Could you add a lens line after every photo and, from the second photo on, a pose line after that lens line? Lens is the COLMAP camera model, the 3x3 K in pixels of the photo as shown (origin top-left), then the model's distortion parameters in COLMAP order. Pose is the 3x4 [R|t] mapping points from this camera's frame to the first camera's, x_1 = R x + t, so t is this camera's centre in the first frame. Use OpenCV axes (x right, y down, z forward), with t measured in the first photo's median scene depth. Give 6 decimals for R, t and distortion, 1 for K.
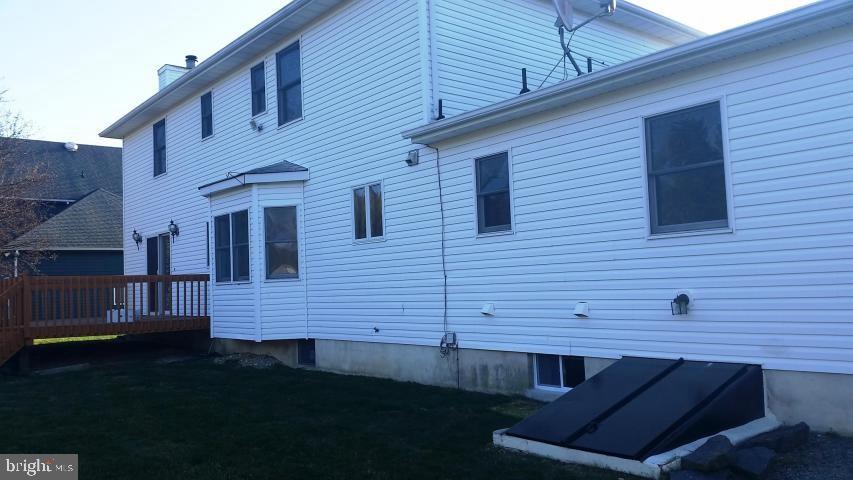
lens RADIAL K [[685.2, 0, 426.5], [0, 685.2, 240.0], [0, 0, 1]] dist [0.132507, -0.289539]
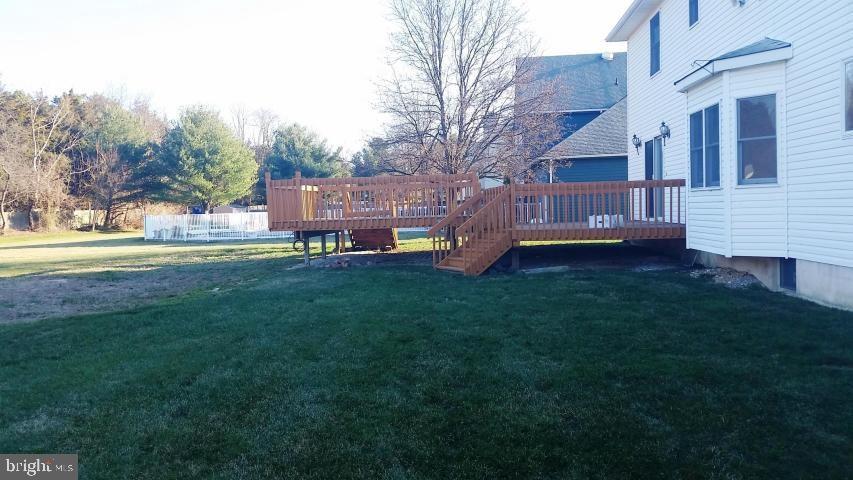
lens RADIAL K [[685.2, 0, 426.5], [0, 685.2, 240.0], [0, 0, 1]] dist [0.132507, -0.289539]
pose [[0.713977, 0.048300, -0.698501, 0.084132], [0.049508, 0.991638, 0.119176, 0.003241], [0.698416, -0.119670, 0.705616, 0.112175]]
